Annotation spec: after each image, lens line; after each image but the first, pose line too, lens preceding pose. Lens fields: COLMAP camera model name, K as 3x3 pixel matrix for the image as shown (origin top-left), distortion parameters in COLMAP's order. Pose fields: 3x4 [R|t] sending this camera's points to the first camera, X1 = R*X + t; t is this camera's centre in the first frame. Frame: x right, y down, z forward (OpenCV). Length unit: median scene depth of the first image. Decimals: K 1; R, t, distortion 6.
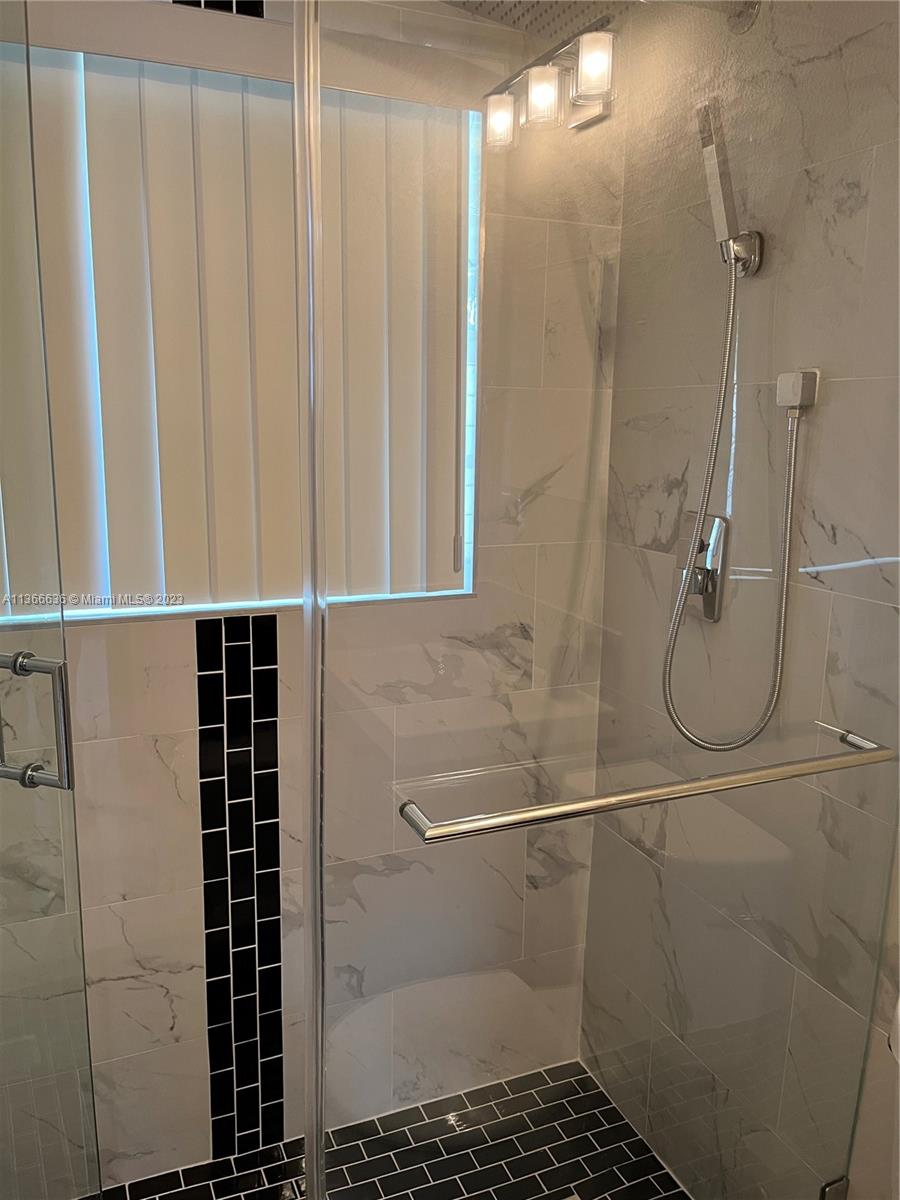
lens RADIAL K [[923.4, 0, 449.1], [0, 923.4, 604.0], [0, 0, 1]] dist [0.044235, -0.066268]
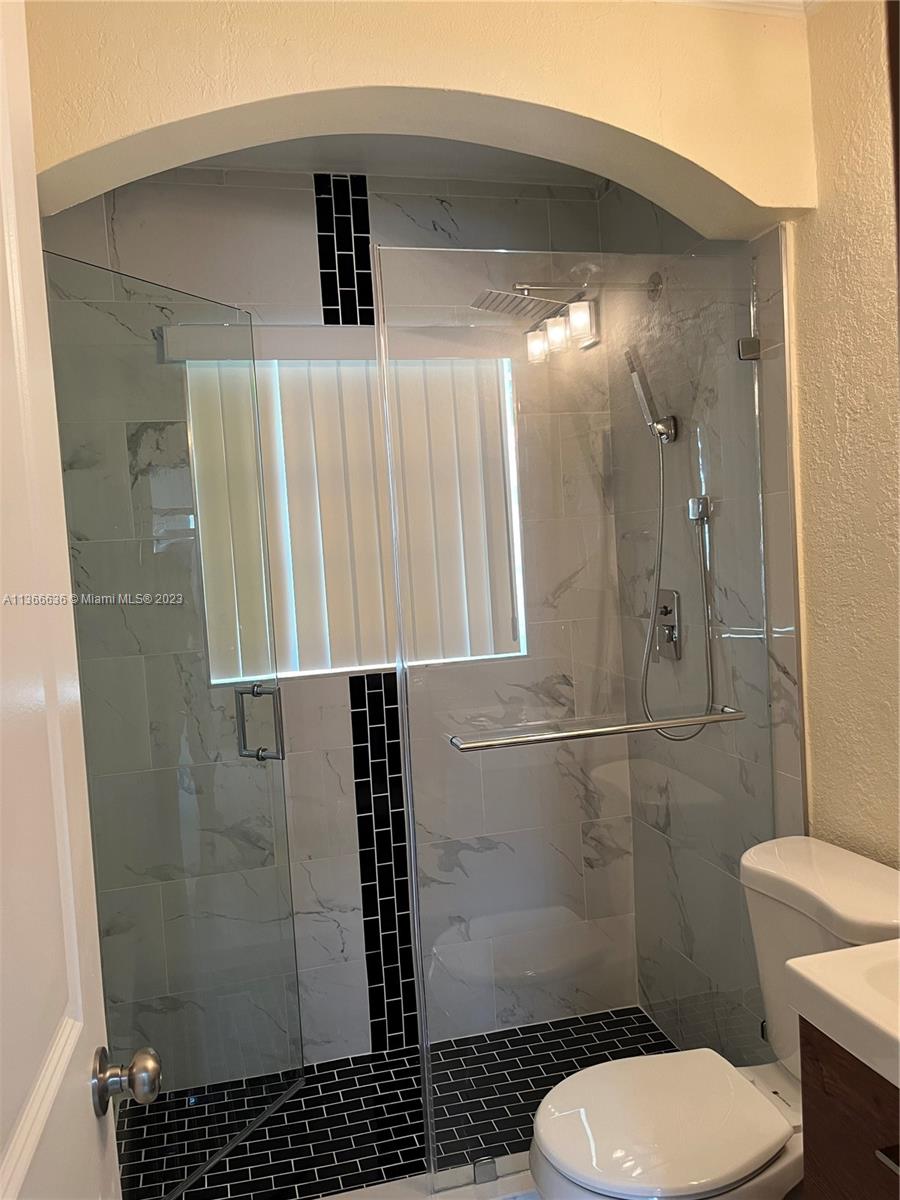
lens RADIAL K [[923.4, 0, 449.1], [0, 923.4, 604.0], [0, 0, 1]] dist [0.044235, -0.066268]
pose [[0.984412, -0.067733, -0.162311, 0.155889], [0.044730, 0.988941, -0.141403, 0.117836], [0.170094, 0.131939, 0.976555, -0.518323]]
